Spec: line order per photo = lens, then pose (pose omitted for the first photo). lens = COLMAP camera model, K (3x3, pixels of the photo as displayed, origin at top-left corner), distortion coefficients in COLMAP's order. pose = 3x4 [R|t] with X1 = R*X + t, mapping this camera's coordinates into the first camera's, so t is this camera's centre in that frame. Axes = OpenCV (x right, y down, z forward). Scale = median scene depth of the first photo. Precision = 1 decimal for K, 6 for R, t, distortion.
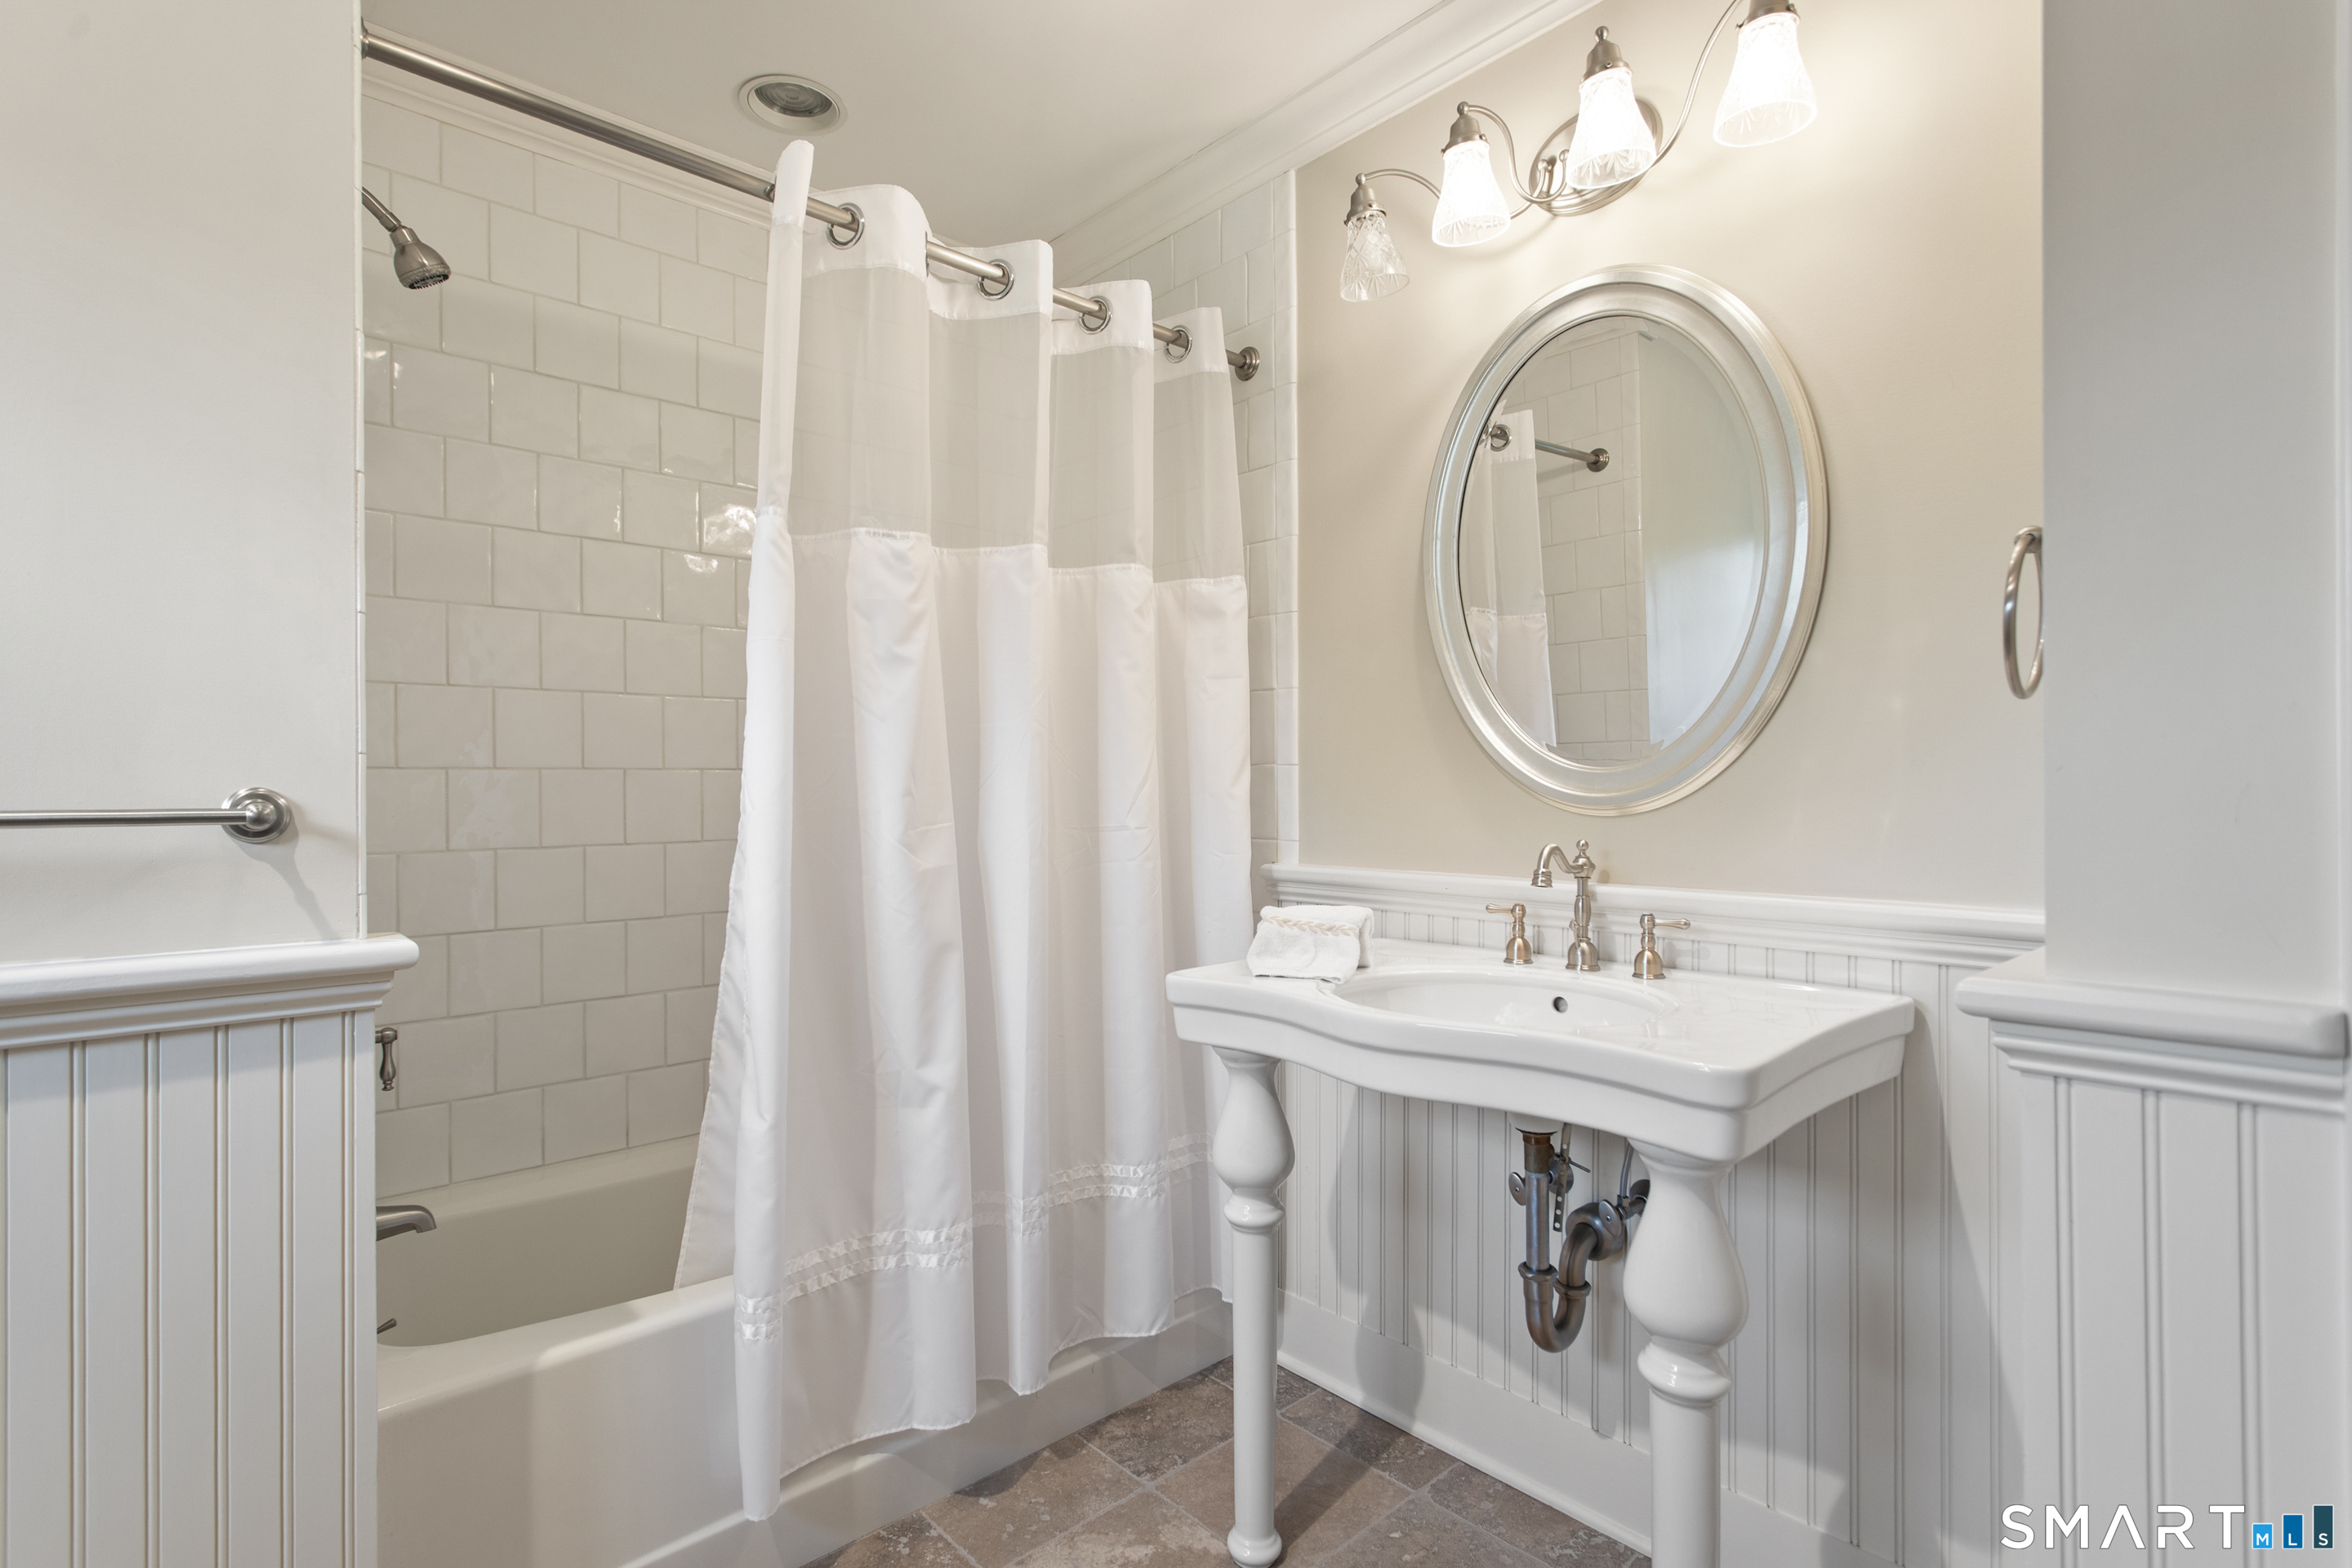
lens RADIAL K [[1108.6, 0, 1180.0], [0, 1108.6, 774.1], [0, 0, 1]] dist [0.008135, 0.001257]
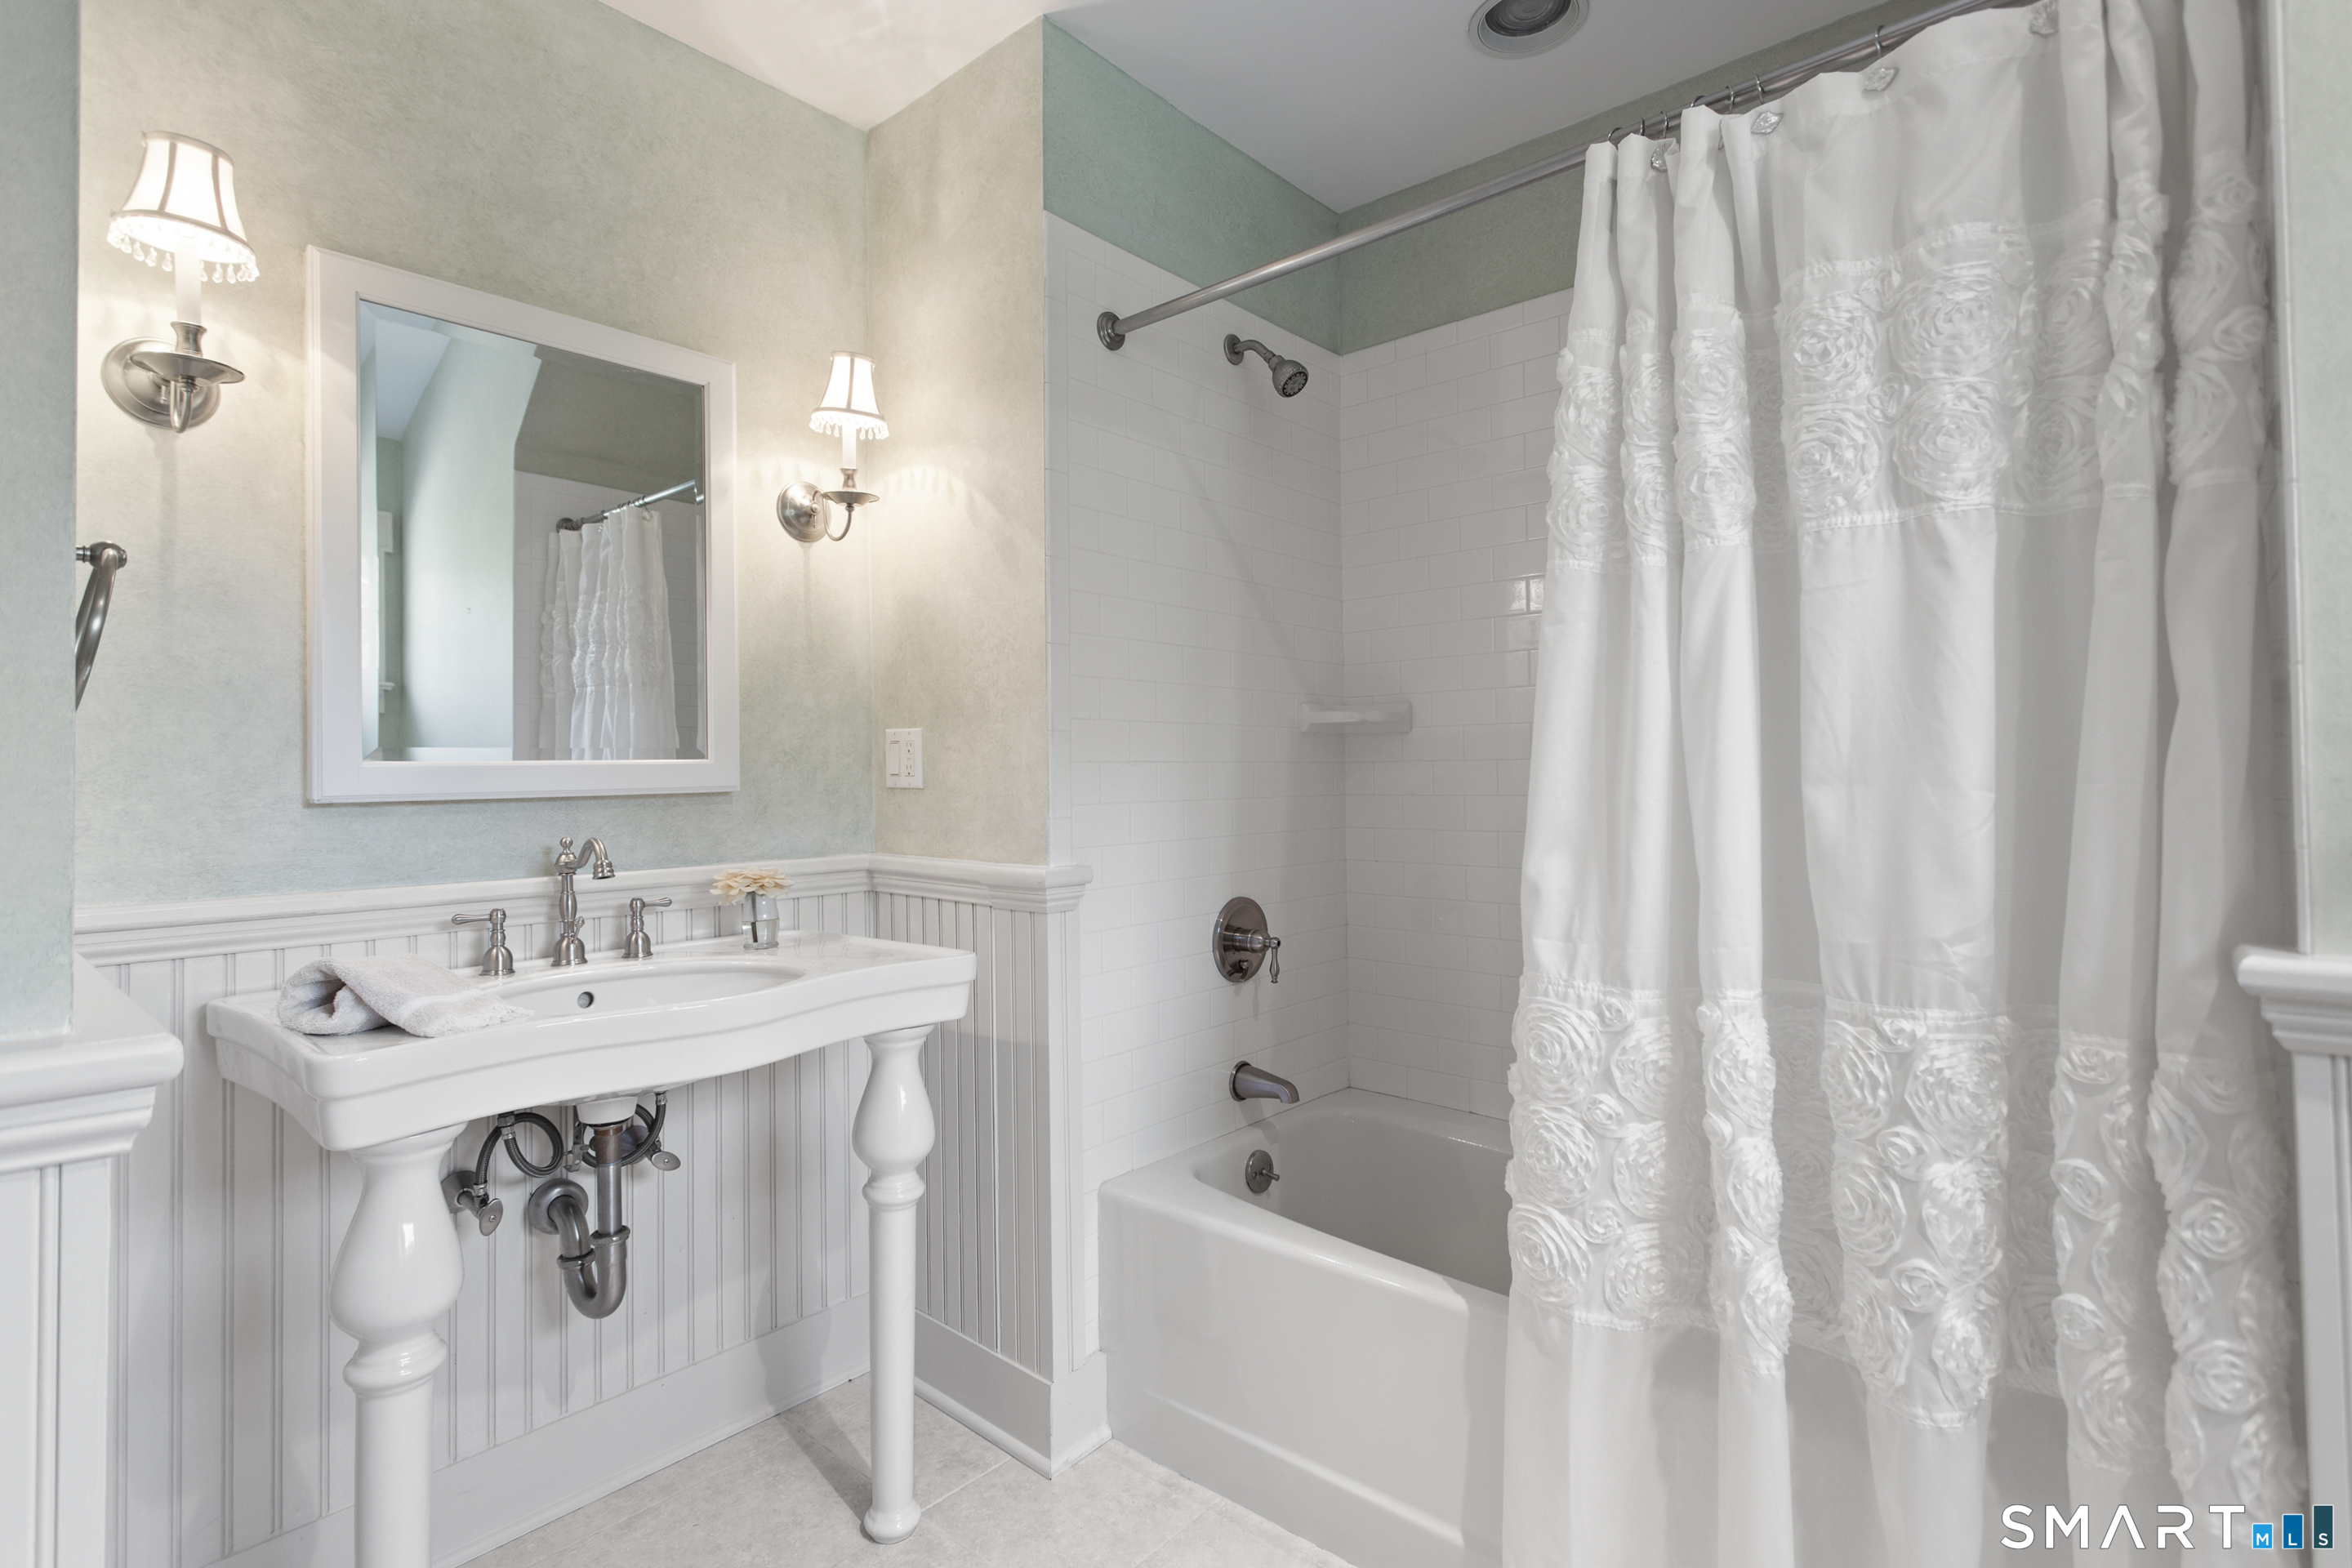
lens RADIAL K [[1108.6, 0, 1180.1], [0, 1108.6, 776.5], [0, 0, 1]] dist [0.008135, 0.001257]
pose [[-0.104202, 0.011252, 0.994492, -0.725079], [0.011340, 0.999884, -0.010125, 0.022753], [-0.994491, 0.010223, -0.104318, 0.575260]]
